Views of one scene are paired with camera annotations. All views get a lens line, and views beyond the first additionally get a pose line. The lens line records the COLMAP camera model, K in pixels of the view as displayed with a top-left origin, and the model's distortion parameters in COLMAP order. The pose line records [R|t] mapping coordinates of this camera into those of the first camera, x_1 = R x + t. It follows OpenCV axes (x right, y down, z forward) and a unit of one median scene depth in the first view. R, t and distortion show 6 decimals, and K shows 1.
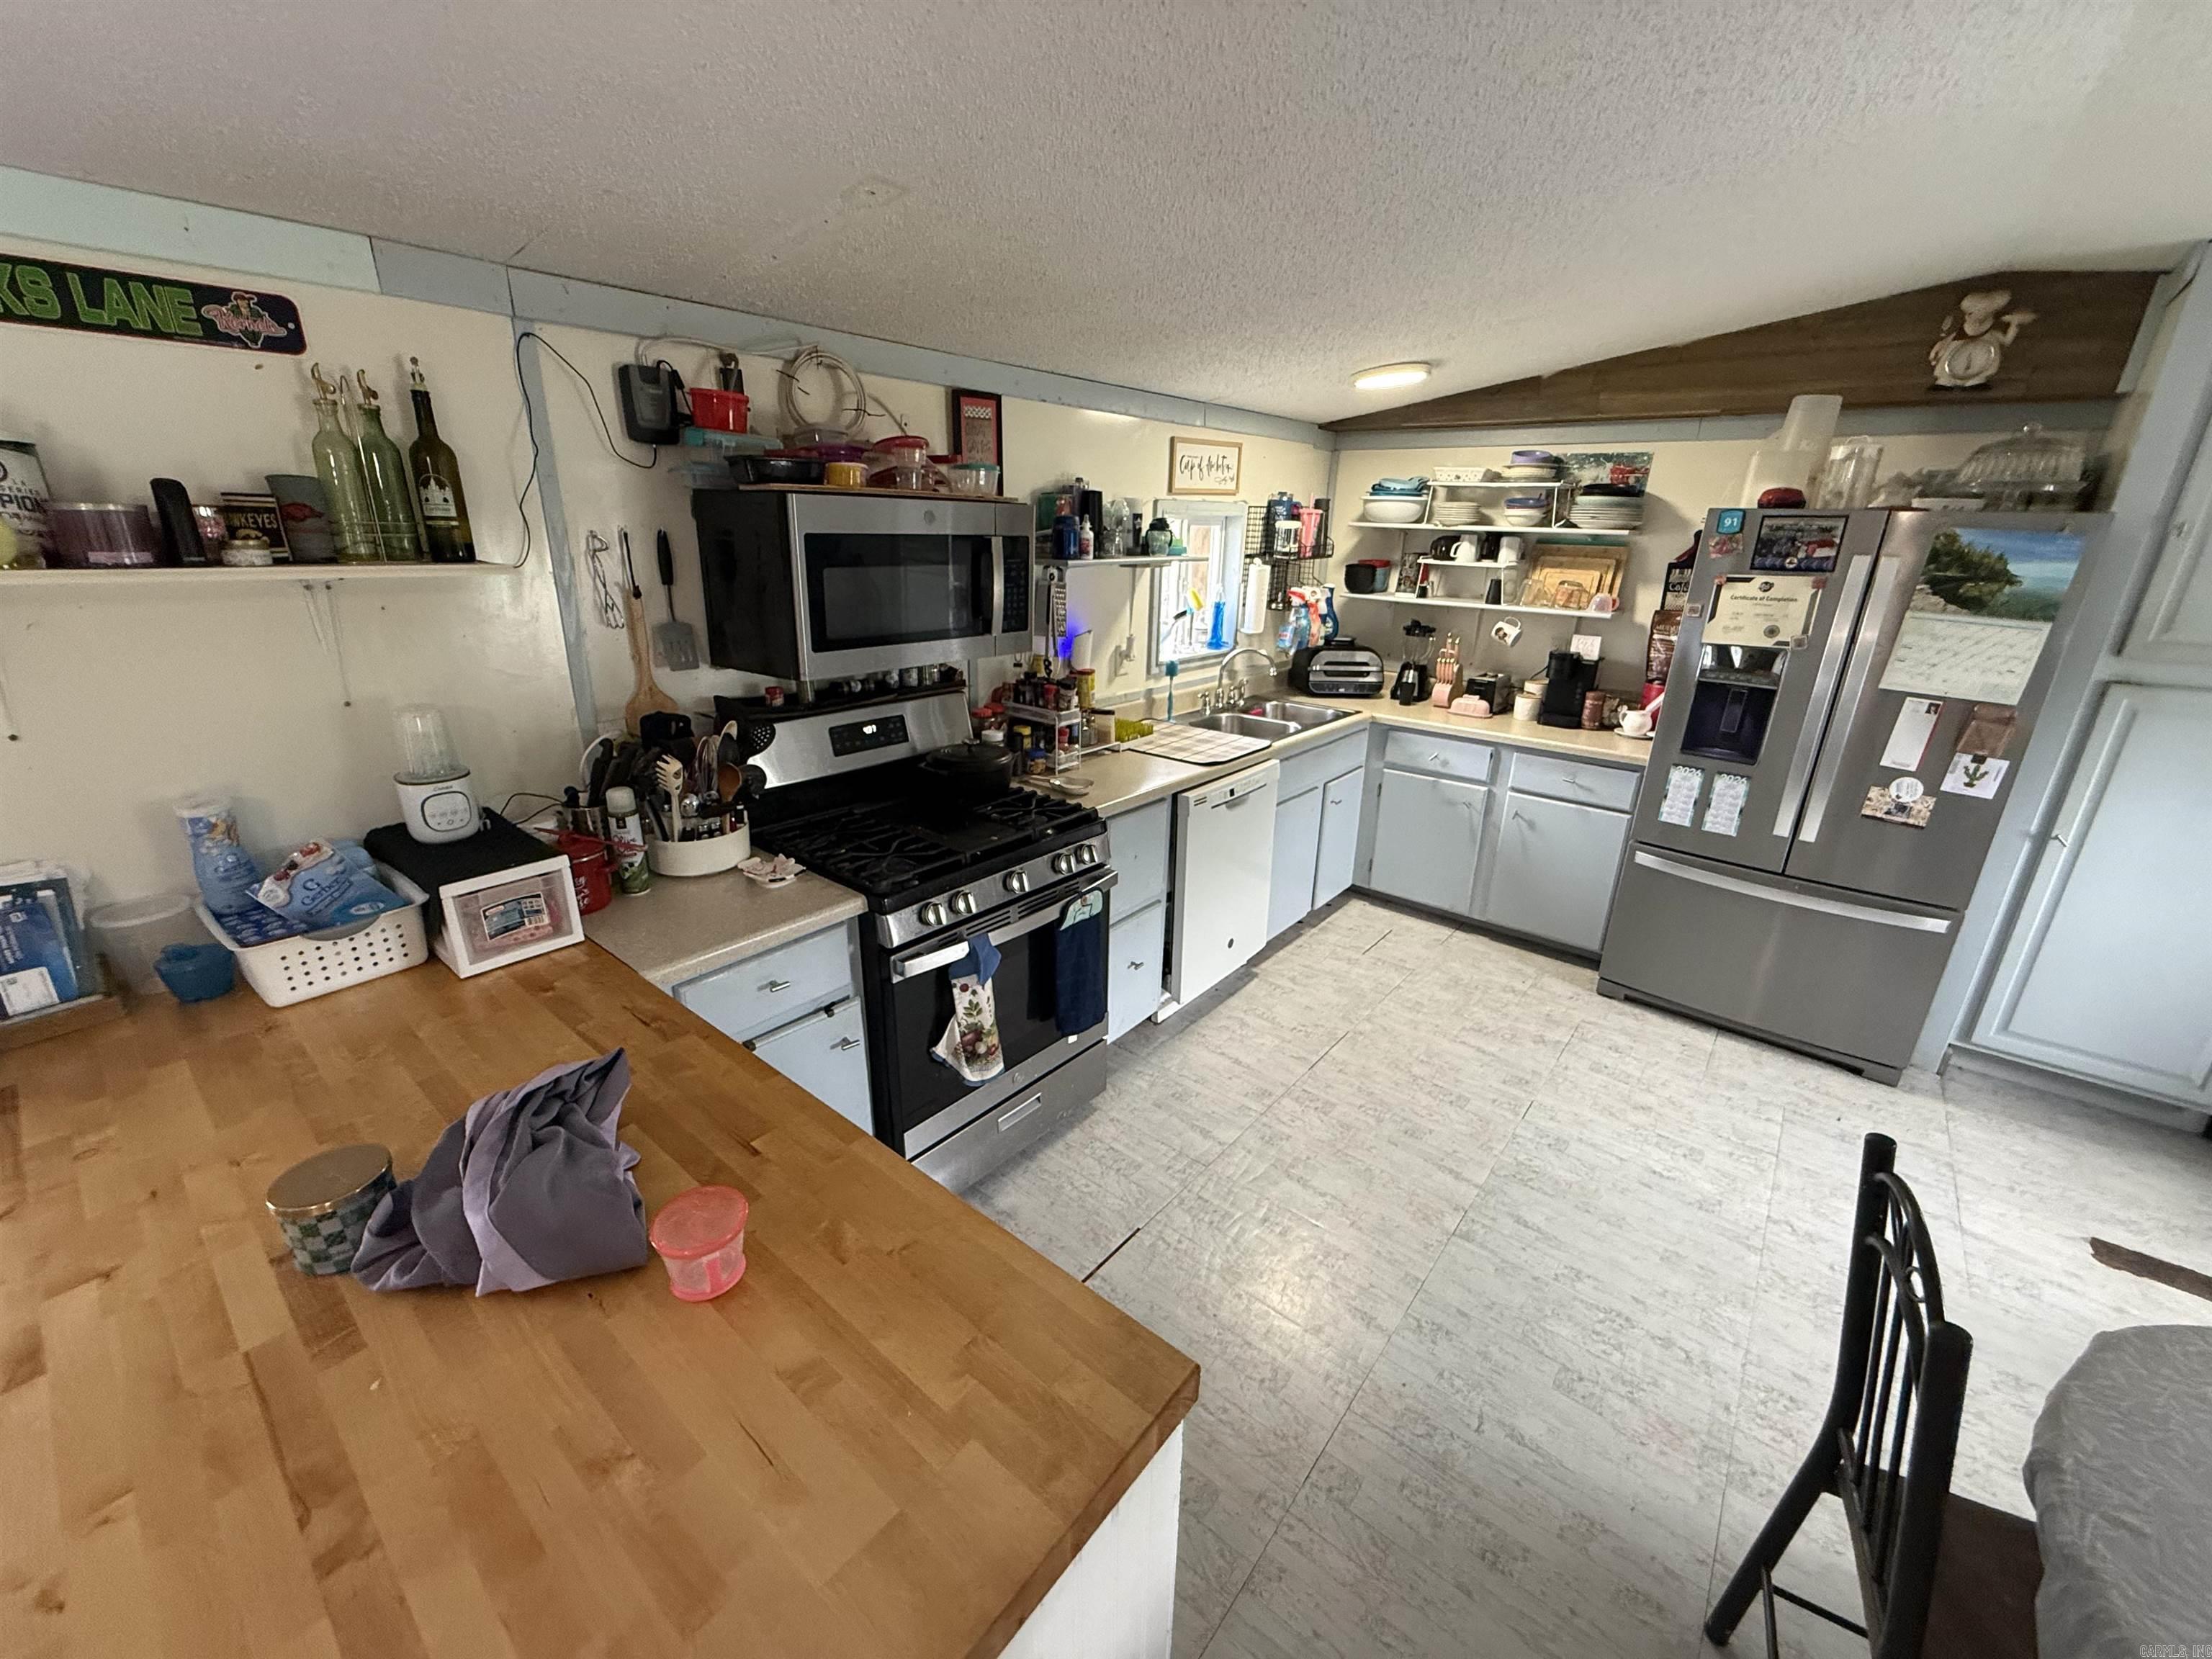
lens RADIAL K [[881.7, 0, 1099.4], [0, 881.7, 825.7], [0, 0, 1]] dist [-0.001051, -0.000286]
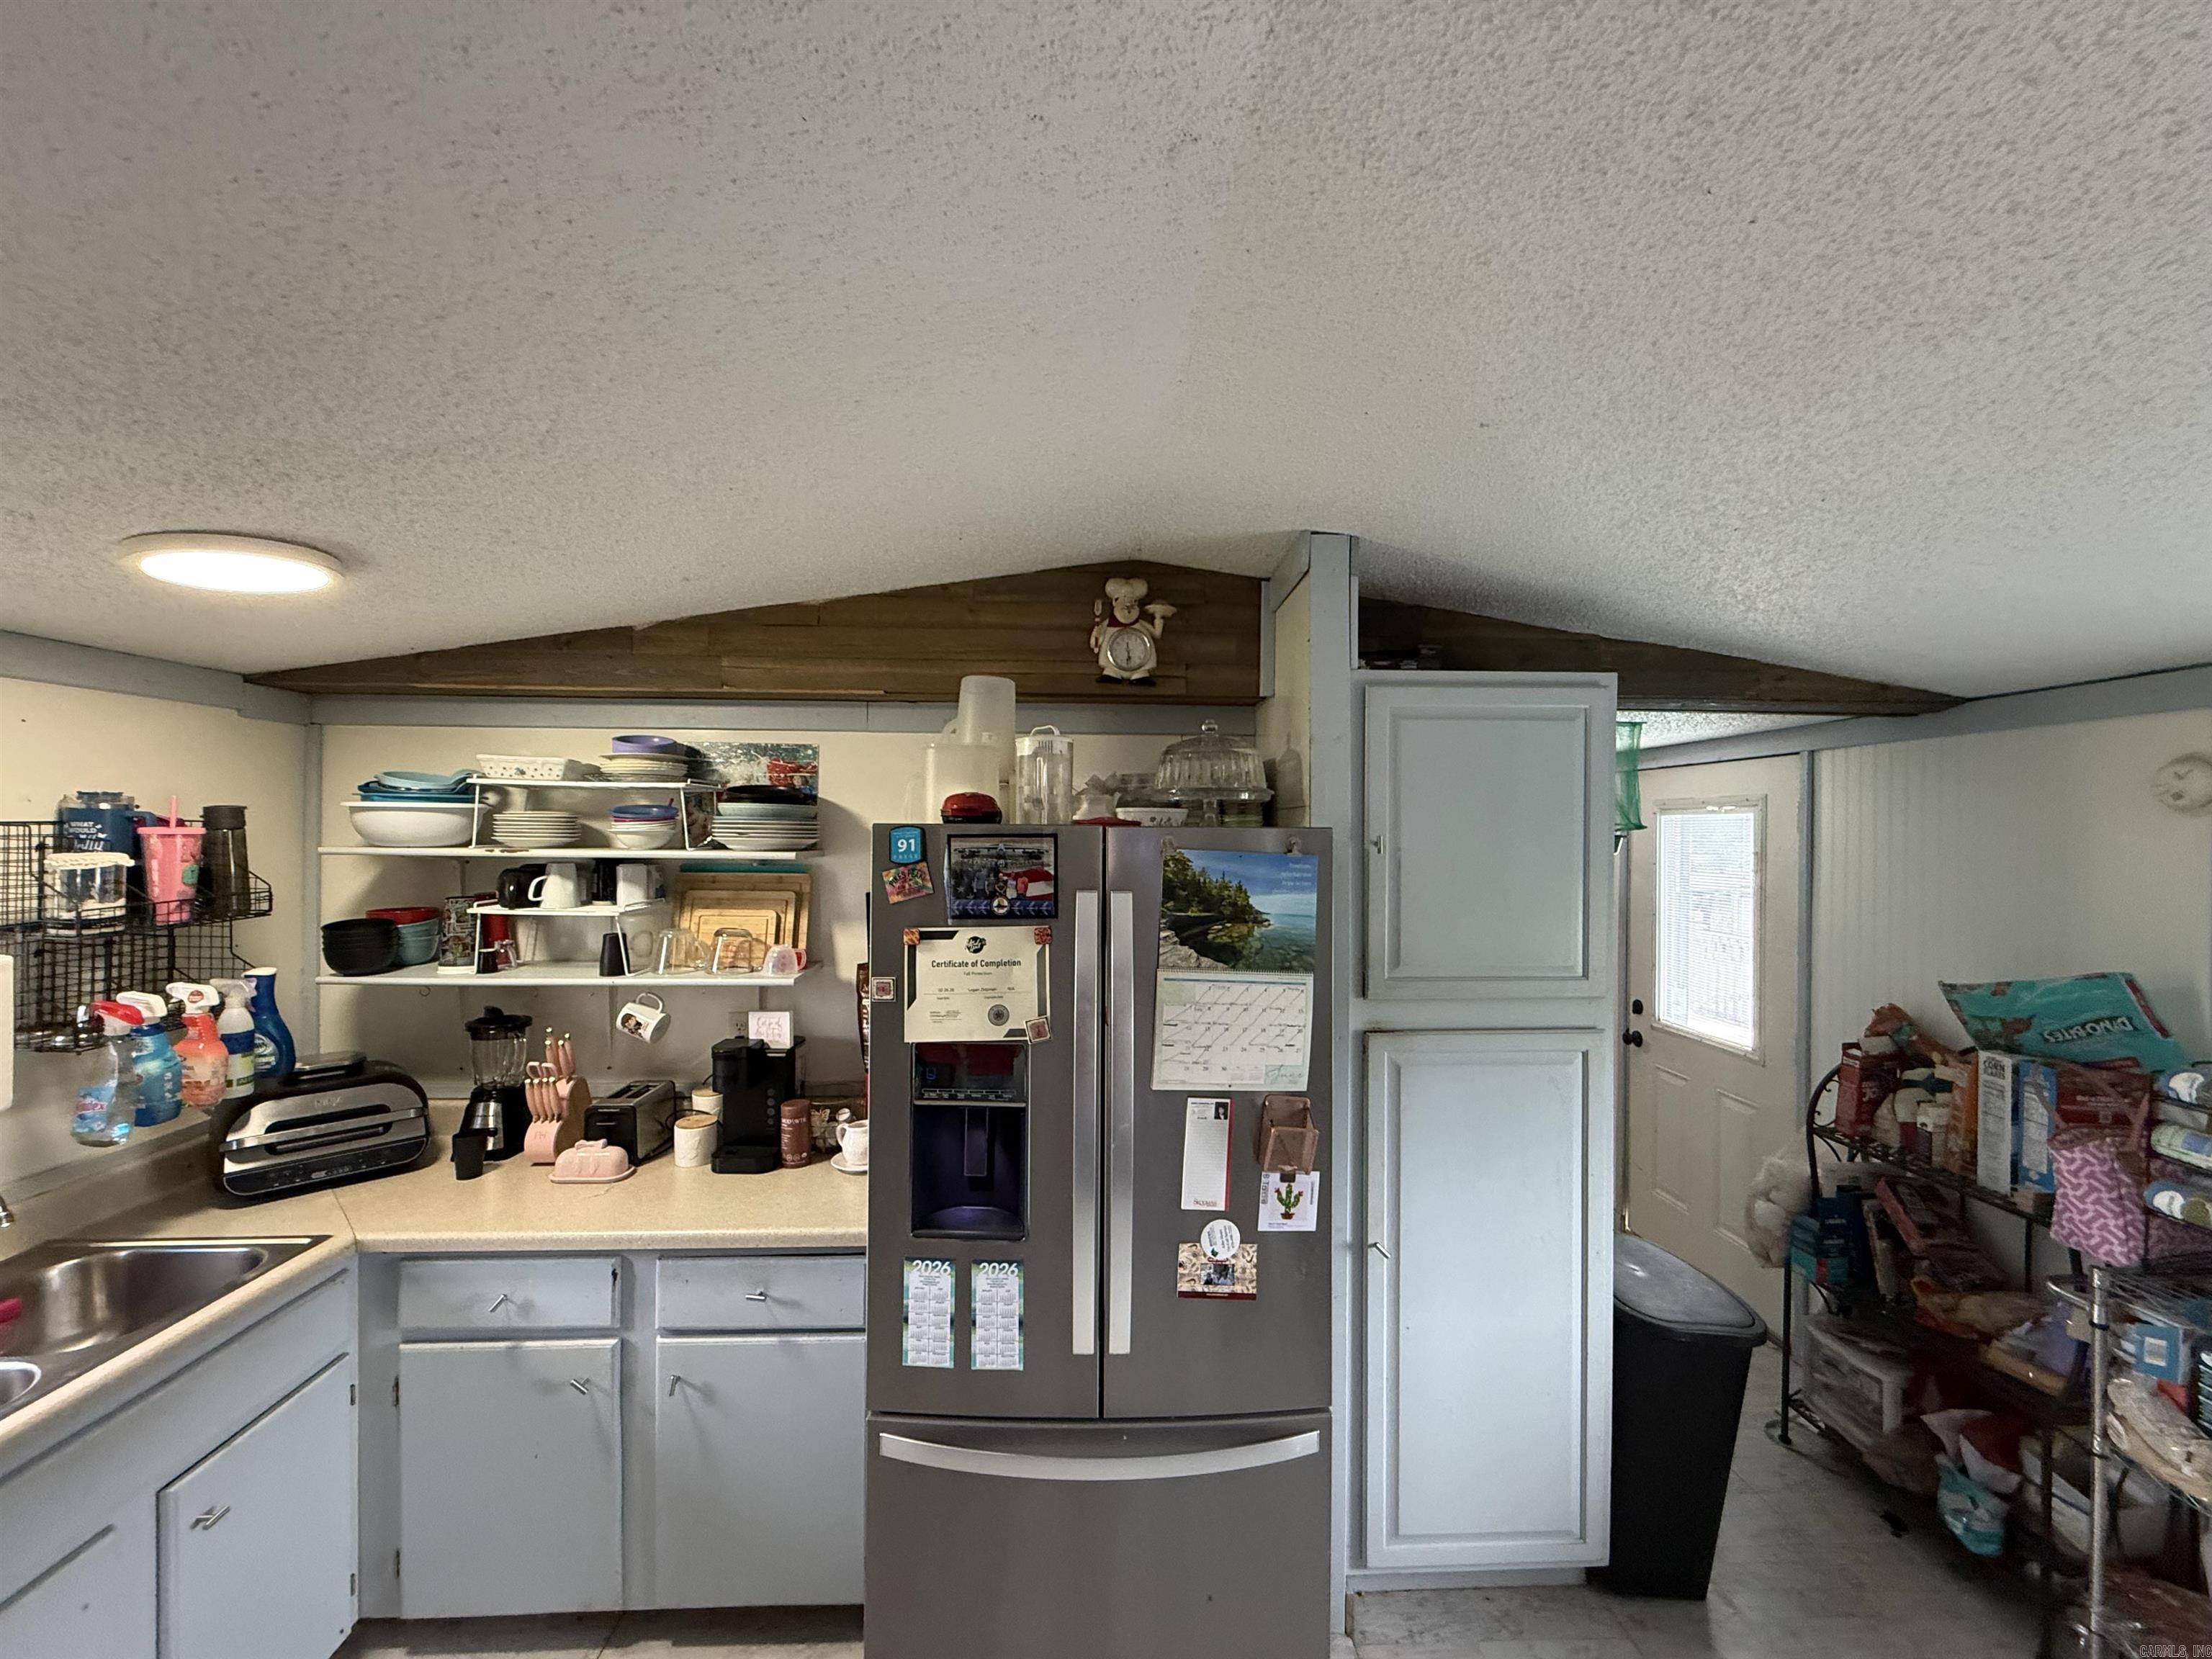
lens RADIAL K [[881.7, 0, 1099.4], [0, 881.7, 825.7], [0, 0, 1]] dist [-0.001051, -0.000286]
pose [[0.742960, -0.015178, 0.669164, 0.390650], [0.229558, 0.944885, -0.233442, -0.176757], [-0.628740, 0.327050, 0.705496, 0.461950]]
